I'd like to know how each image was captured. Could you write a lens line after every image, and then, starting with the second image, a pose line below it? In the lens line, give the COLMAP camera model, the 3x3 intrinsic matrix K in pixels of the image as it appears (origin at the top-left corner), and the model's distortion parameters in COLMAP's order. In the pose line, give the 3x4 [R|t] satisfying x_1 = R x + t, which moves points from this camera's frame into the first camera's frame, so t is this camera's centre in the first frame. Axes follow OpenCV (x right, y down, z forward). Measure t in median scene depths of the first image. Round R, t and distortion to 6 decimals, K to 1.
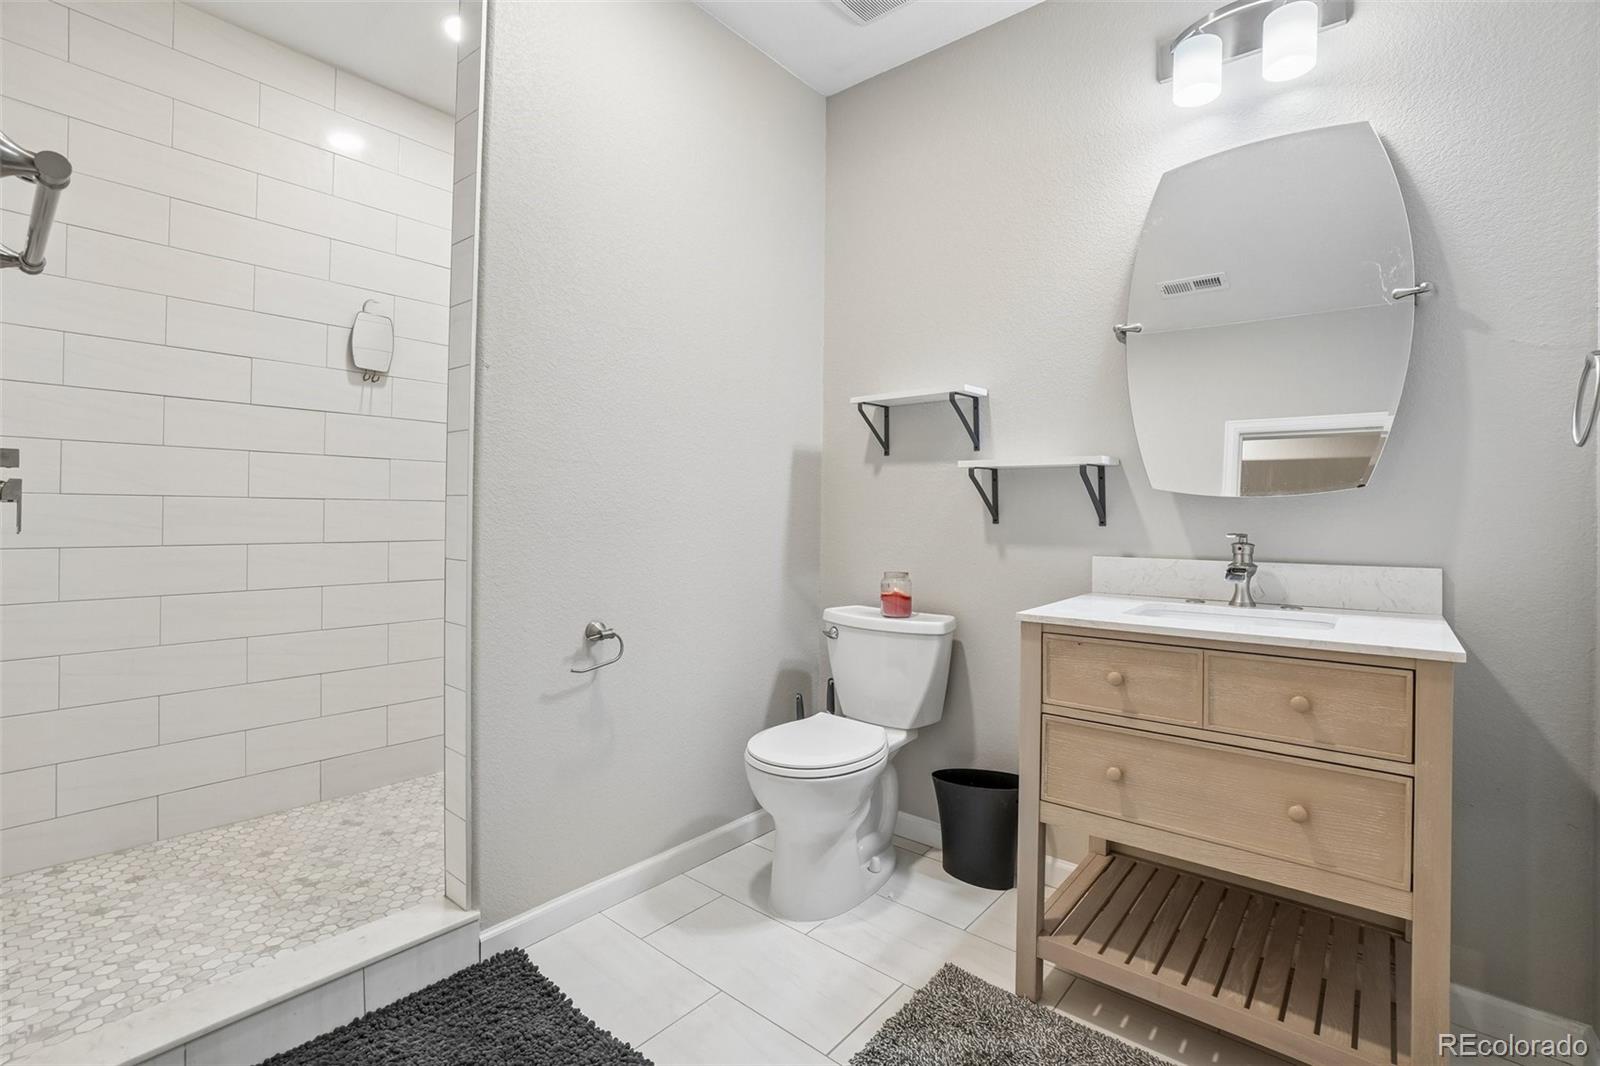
lens RADIAL K [[720.0, 0, 793.4], [0, 720.0, 529.1], [0, 0, 1]] dist [-0.023021, 0.003109]
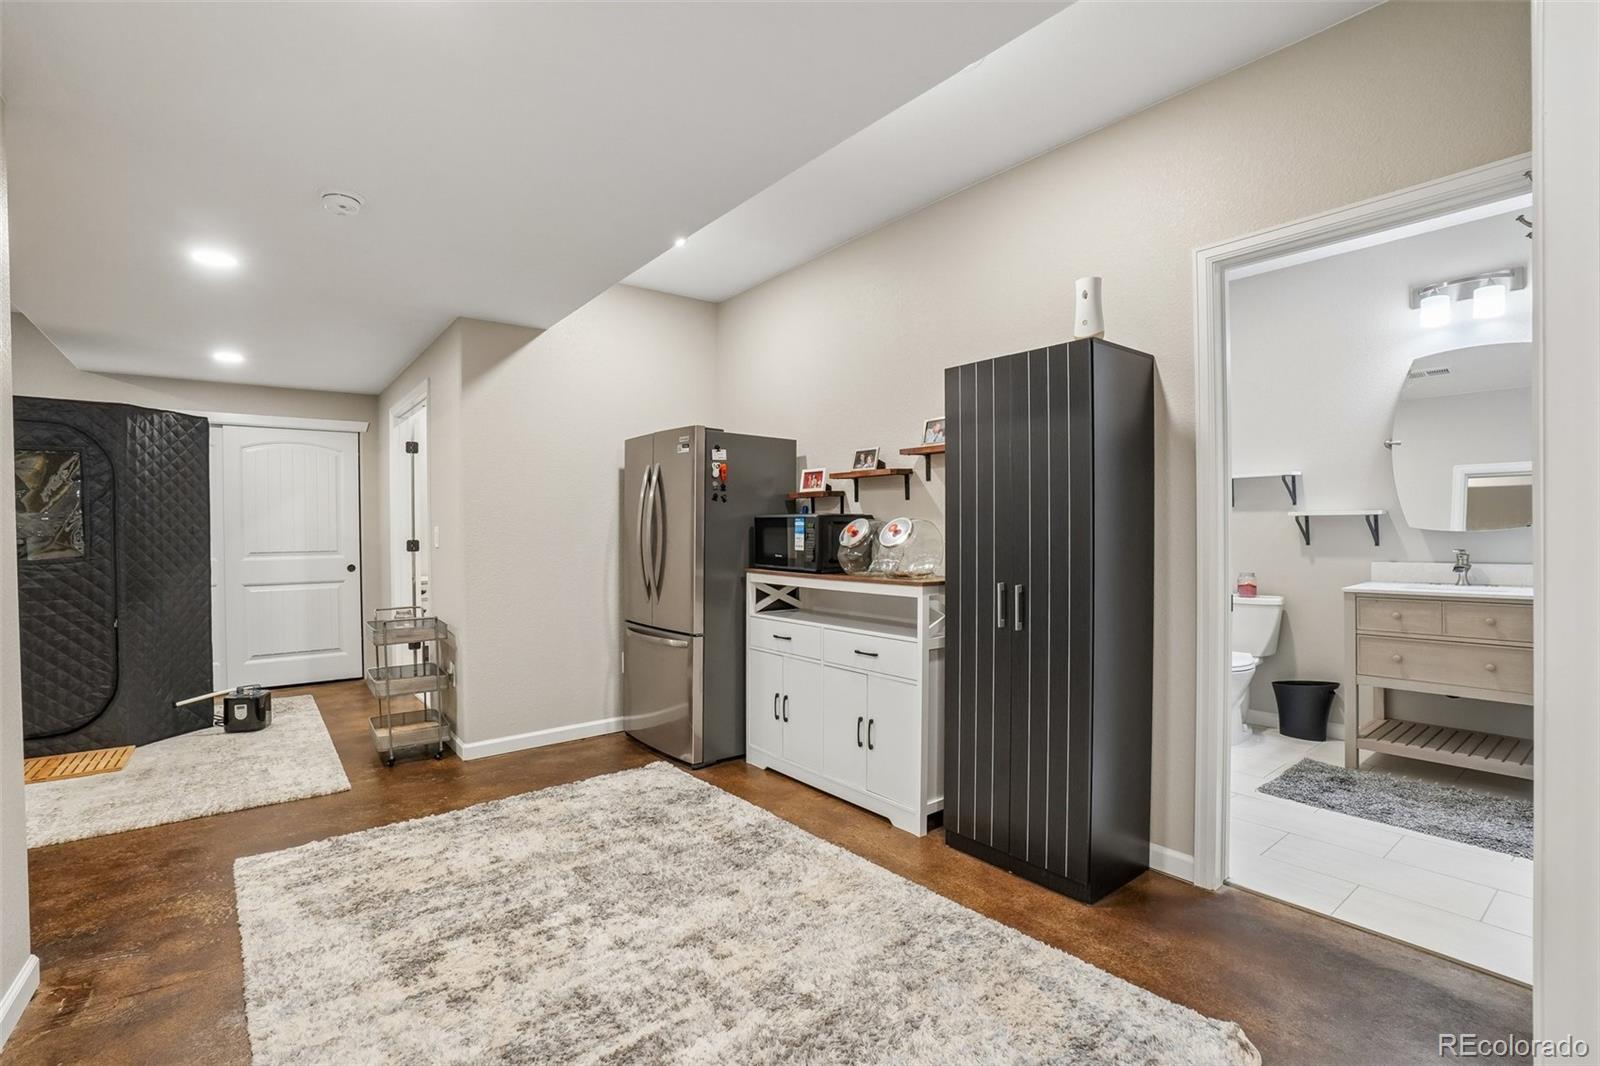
lens RADIAL K [[720.0, 0, 796.2], [0, 720.0, 548.5], [0, 0, 1]] dist [-0.023021, 0.003109]
pose [[0.977804, -0.020400, -0.208524, -0.694804], [0.020436, 0.999789, -0.001986, -0.026332], [0.208521, -0.002319, 0.978015, -1.178393]]
